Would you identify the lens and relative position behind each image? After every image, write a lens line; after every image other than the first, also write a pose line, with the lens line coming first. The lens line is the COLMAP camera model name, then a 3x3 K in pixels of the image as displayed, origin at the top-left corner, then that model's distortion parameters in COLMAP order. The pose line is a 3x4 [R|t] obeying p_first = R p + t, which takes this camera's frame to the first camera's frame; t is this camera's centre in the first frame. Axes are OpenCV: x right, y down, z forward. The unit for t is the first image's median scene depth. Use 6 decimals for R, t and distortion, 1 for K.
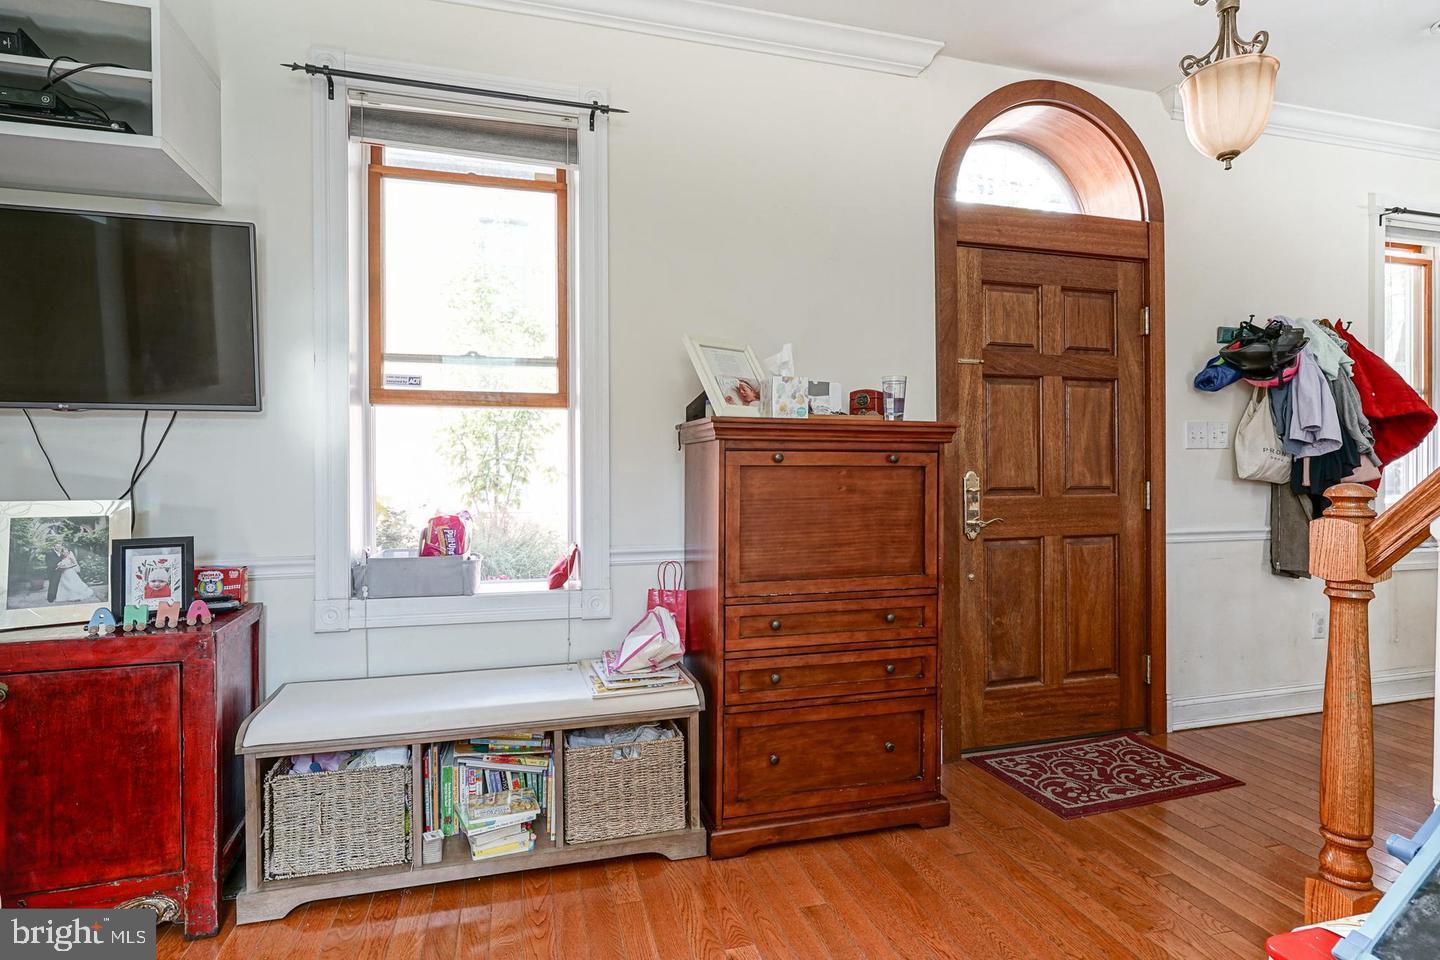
lens RADIAL K [[705.5, 0, 720.1], [0, 705.5, 471.1], [0, 0, 1]] dist [-0.008408, 0.002116]
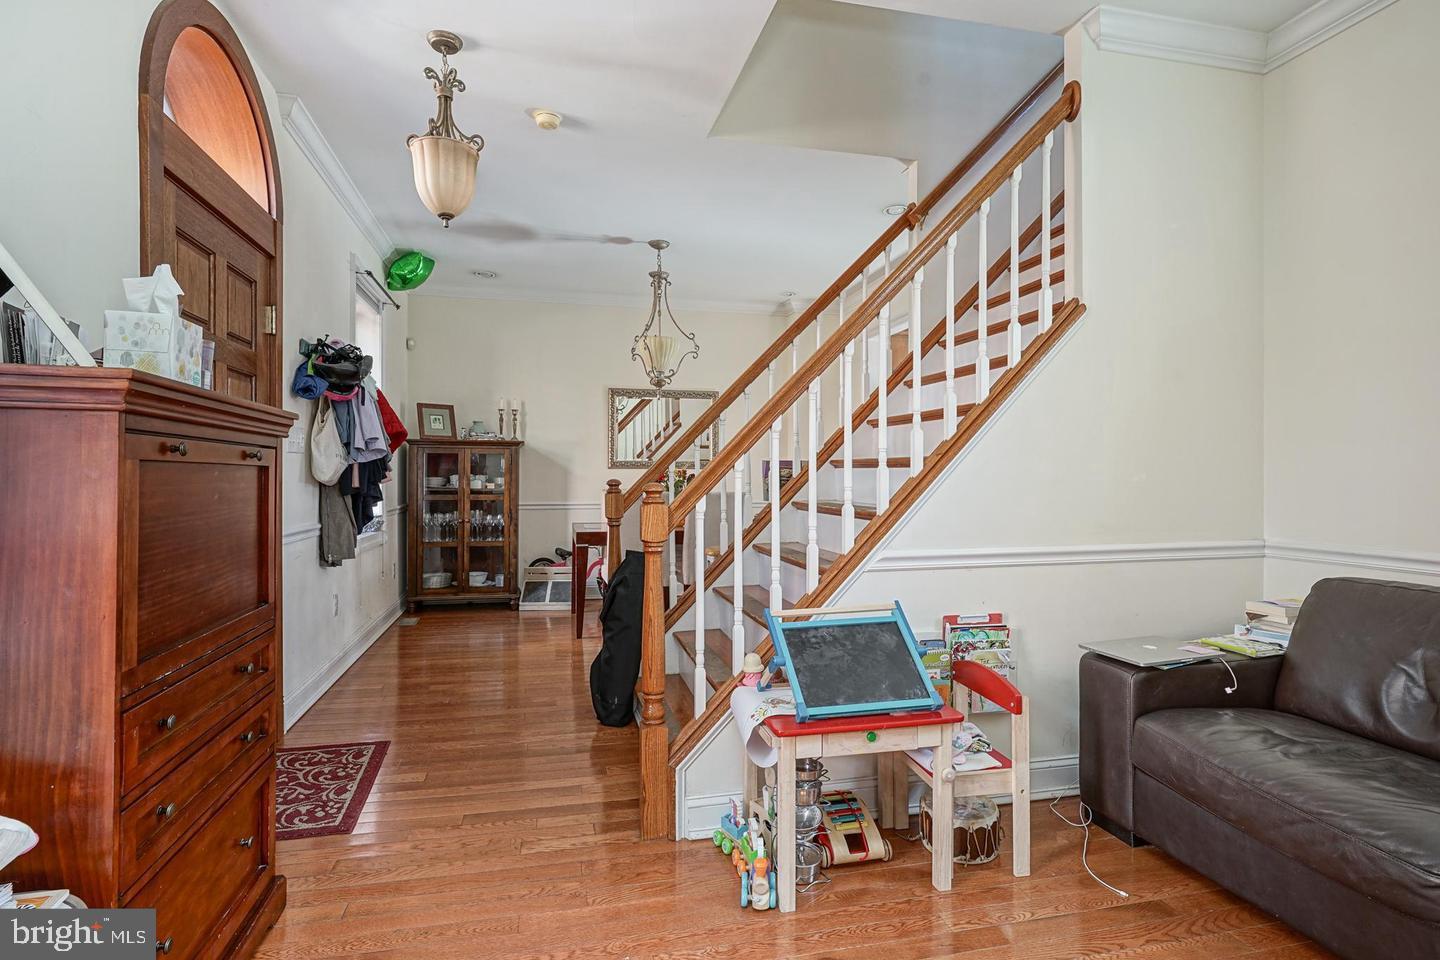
lens RADIAL K [[705.5, 0, 720.1], [0, 705.5, 471.1], [0, 0, 1]] dist [-0.008408, 0.002116]
pose [[0.055644, 0.010486, 0.998396, -0.378112], [-0.005568, 0.999933, -0.010192, 0.003504], [-0.998435, -0.004992, 0.055698, 0.368882]]
